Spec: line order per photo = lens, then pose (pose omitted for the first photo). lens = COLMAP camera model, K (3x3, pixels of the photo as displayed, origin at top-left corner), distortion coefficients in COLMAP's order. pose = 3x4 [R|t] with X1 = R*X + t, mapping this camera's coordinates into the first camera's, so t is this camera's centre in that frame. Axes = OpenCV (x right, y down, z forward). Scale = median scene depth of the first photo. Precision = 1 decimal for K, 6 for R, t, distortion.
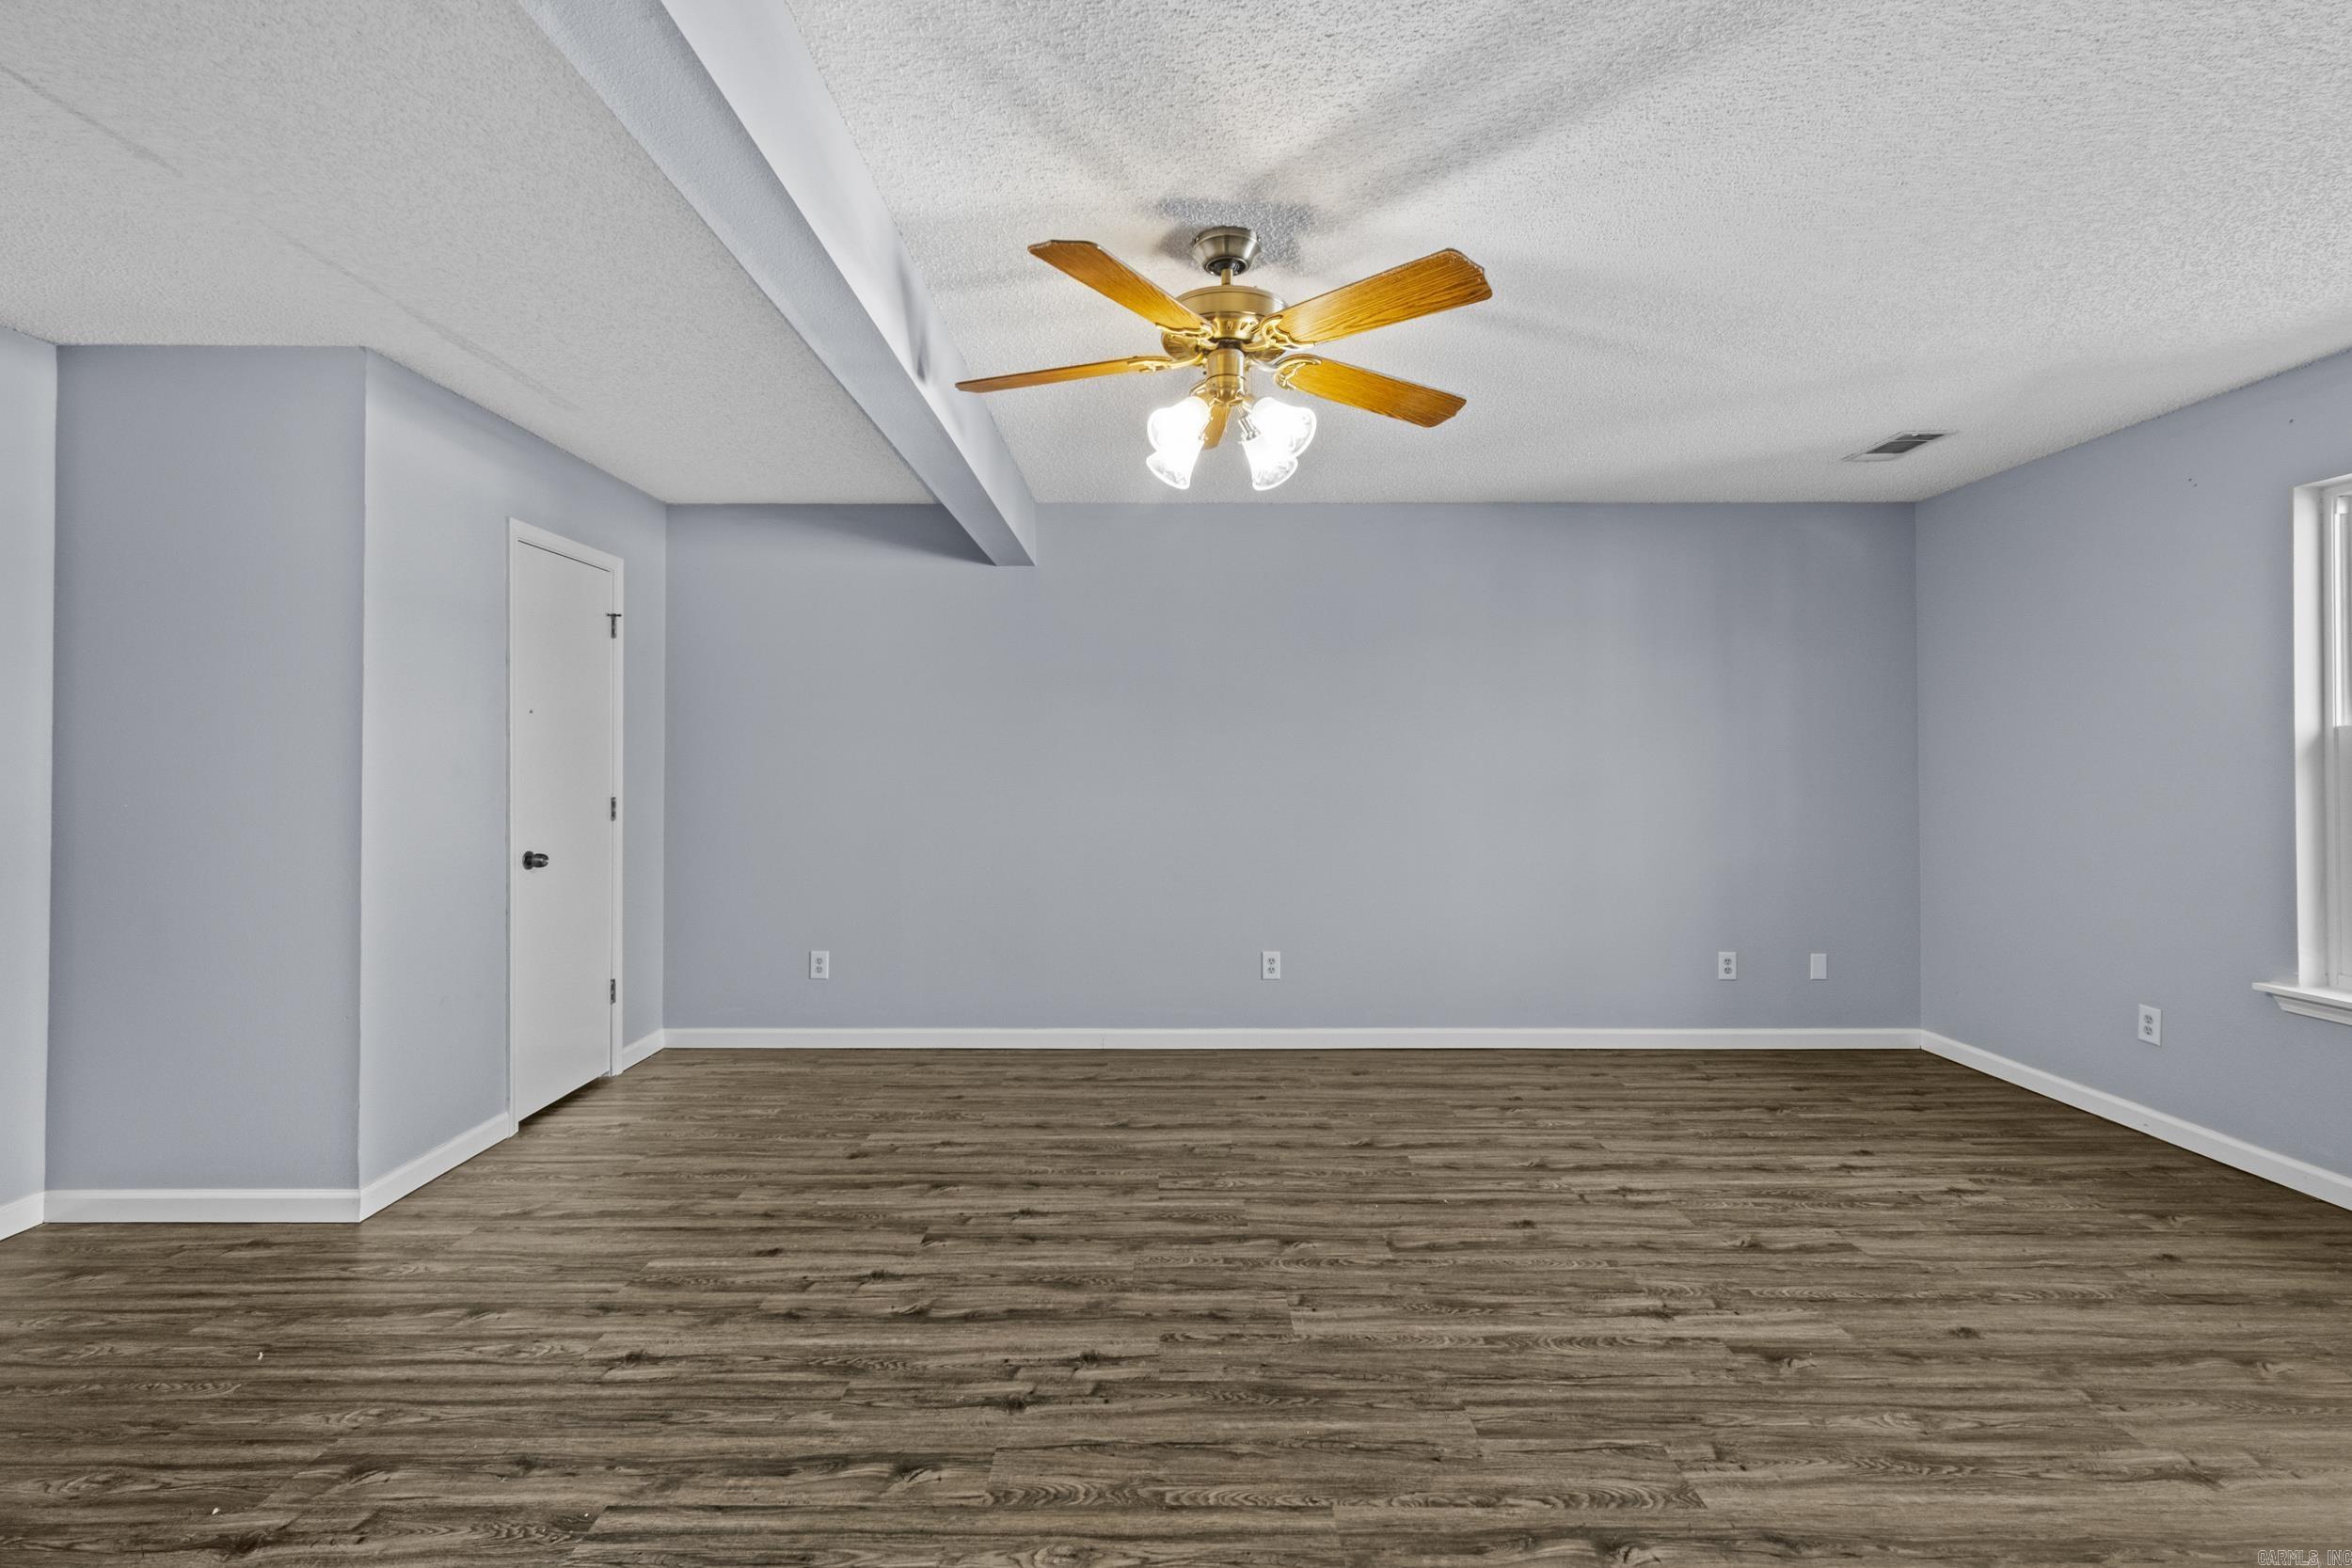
lens RADIAL K [[1049.0, 0, 1173.5], [0, 1049.0, 770.6], [0, 0, 1]] dist [0.007865, 0.000658]
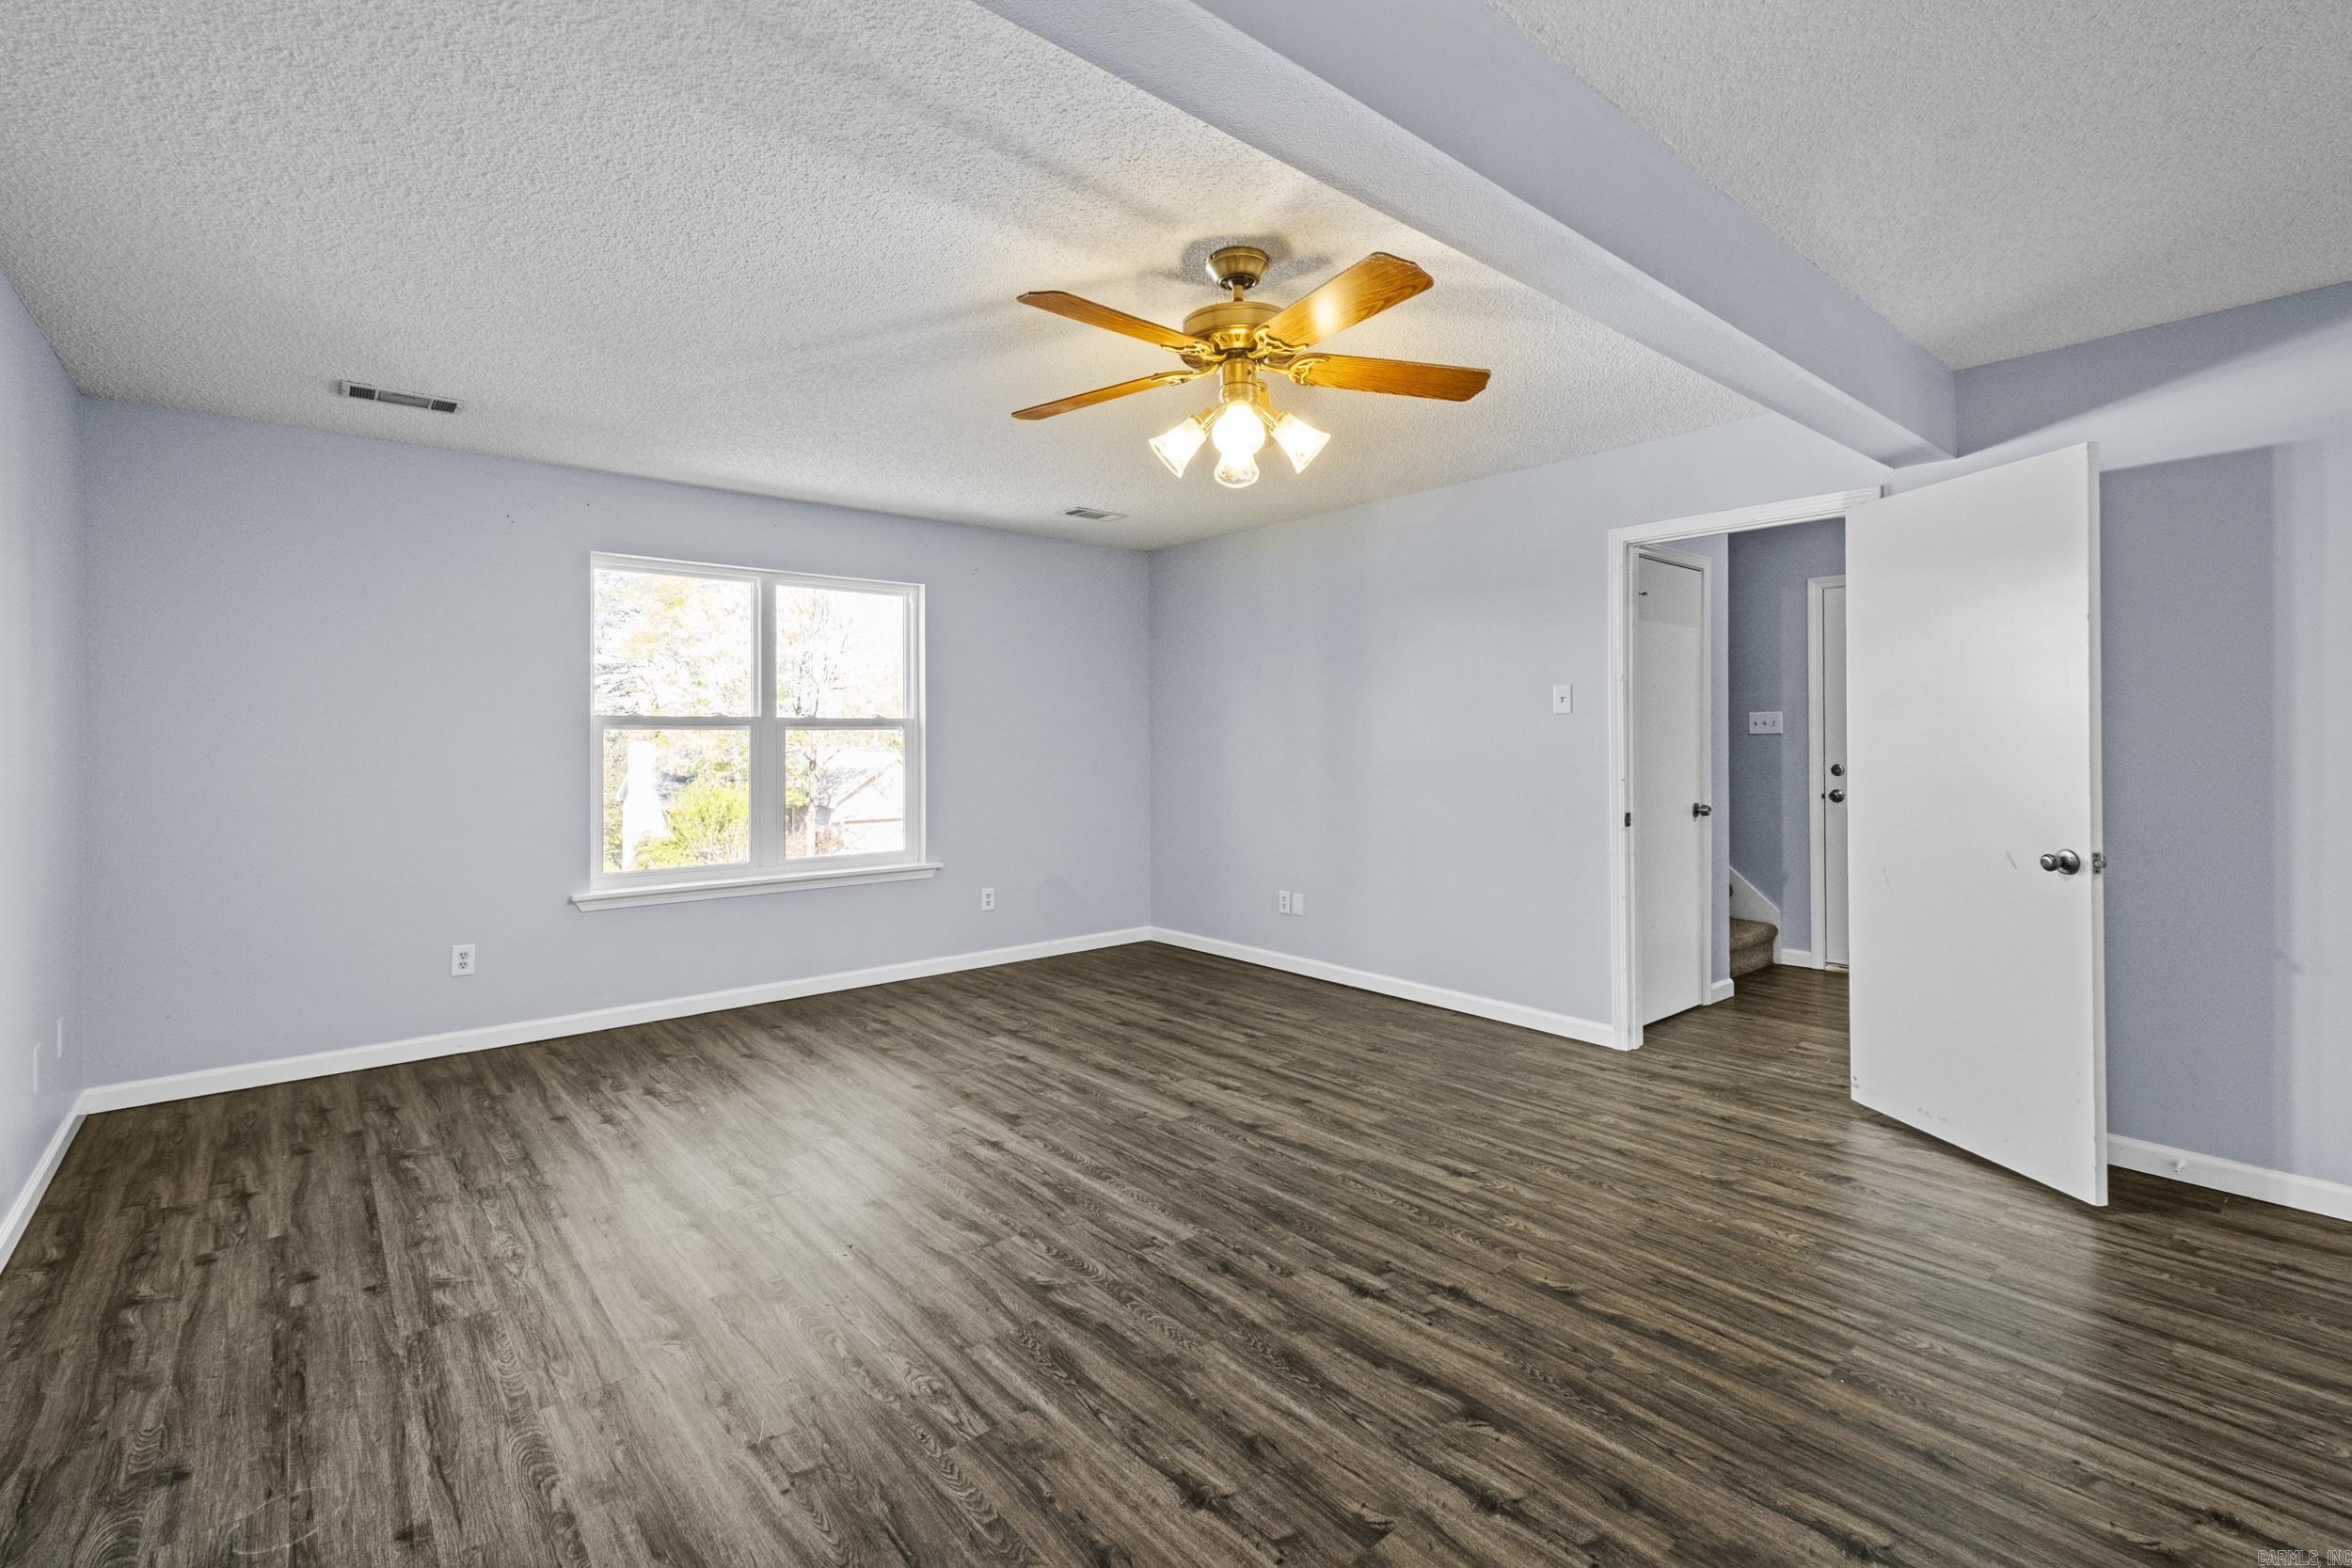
lens RADIAL K [[1049.0, 0, 1168.5], [0, 1049.0, 763.7], [0, 0, 1]] dist [0.007865, 0.000658]
pose [[-0.649430, -0.015165, 0.760270, -0.751449], [0.008497, 0.999594, 0.027196, -0.005990], [-0.760374, 0.024122, -0.649038, 1.823934]]
